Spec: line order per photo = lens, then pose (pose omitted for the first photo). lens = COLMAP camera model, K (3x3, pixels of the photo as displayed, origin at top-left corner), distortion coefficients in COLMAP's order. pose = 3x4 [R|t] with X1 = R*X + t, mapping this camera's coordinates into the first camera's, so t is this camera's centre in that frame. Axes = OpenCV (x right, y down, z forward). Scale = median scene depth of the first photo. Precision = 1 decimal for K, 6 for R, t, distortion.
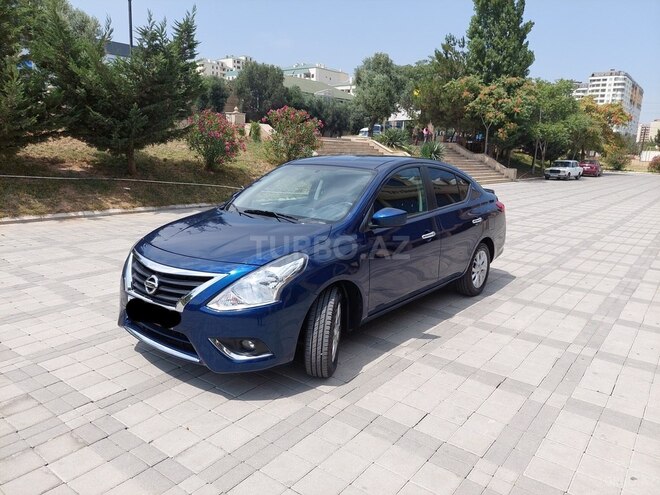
lens RADIAL K [[476.5, 0, 332.4], [0, 476.5, 244.8], [0, 0, 1]] dist [0.052649, -0.054873]
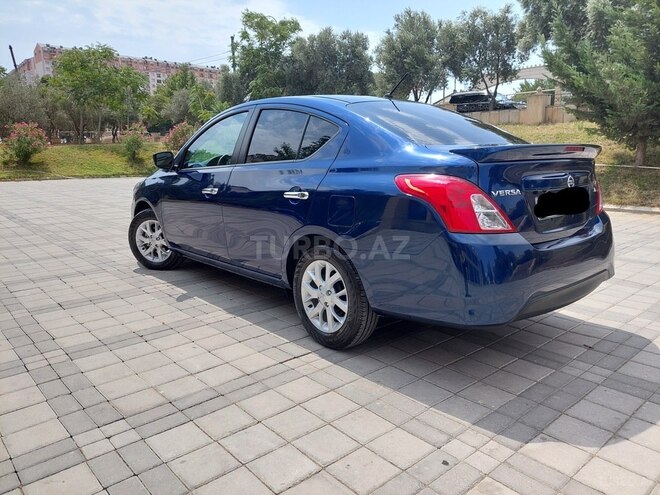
lens RADIAL K [[476.5, 0, 331.3], [0, 476.5, 245.2], [0, 0, 1]] dist [0.052649, -0.054873]
pose [[-0.181182, 0.147518, -0.972323, 0.872704], [-0.188071, 0.965241, 0.181489, -0.105520], [0.965299, 0.215748, -0.147140, 1.177262]]
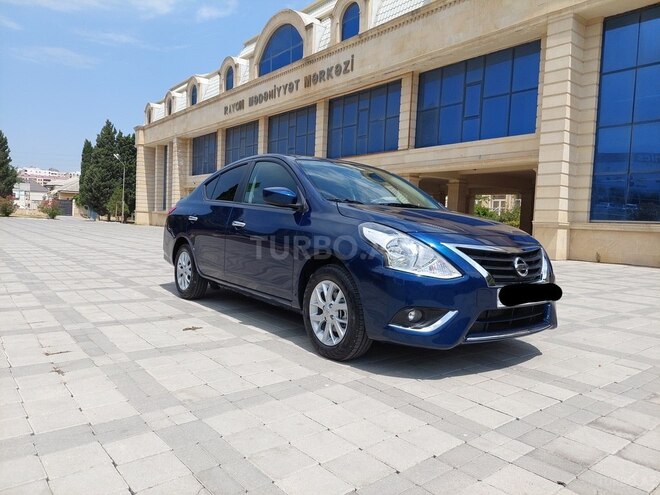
lens RADIAL K [[476.5, 0, 331.1], [0, 476.5, 244.0], [0, 0, 1]] dist [0.052649, -0.054873]
pose [[0.249162, -0.063287, 0.966392, -0.880369], [0.155269, 0.987565, 0.024641, -0.027479], [-0.955934, 0.143911, 0.255890, 0.705979]]
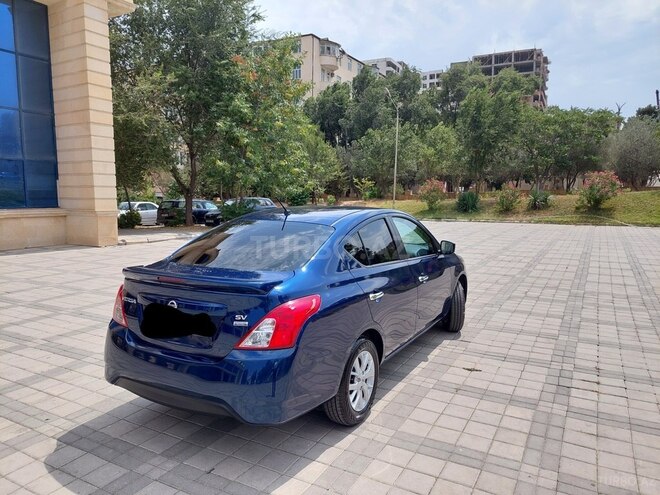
lens RADIAL K [[476.5, 0, 328.0], [0, 476.5, 244.7], [0, 0, 1]] dist [0.052649, -0.054873]
pose [[-0.987591, -0.018331, -0.155976, 0.235412], [-0.063415, 0.955145, 0.289269, -0.386193], [0.143677, 0.295570, -0.944455, 1.907414]]
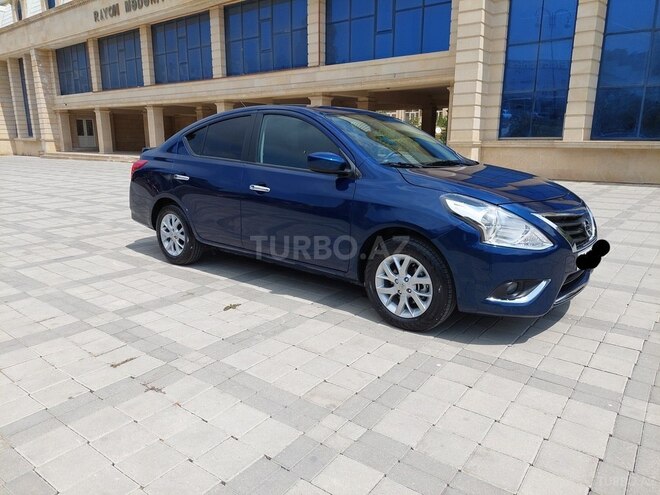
lens RADIAL K [[476.5, 0, 325.3], [0, 476.5, 247.6], [0, 0, 1]] dist [0.052649, -0.054873]
pose [[0.027902, -0.248569, 0.968212, -0.870858], [0.194477, 0.951431, 0.238656, -0.140147], [-0.980510, 0.181636, 0.074888, 0.931217]]
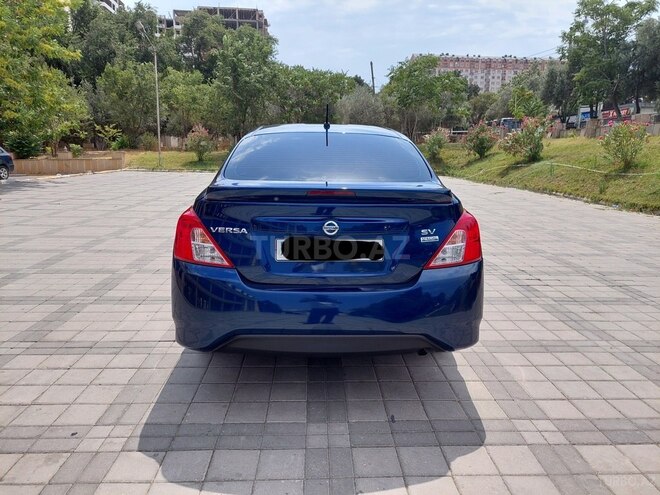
lens RADIAL K [[476.5, 0, 335.0], [0, 476.5, 238.4], [0, 0, 1]] dist [0.052649, -0.054873]
pose [[-0.757532, 0.071346, -0.648888, 0.629657], [-0.165424, 0.940585, 0.296539, -0.251880], [0.631491, 0.331979, -0.700721, 1.657539]]
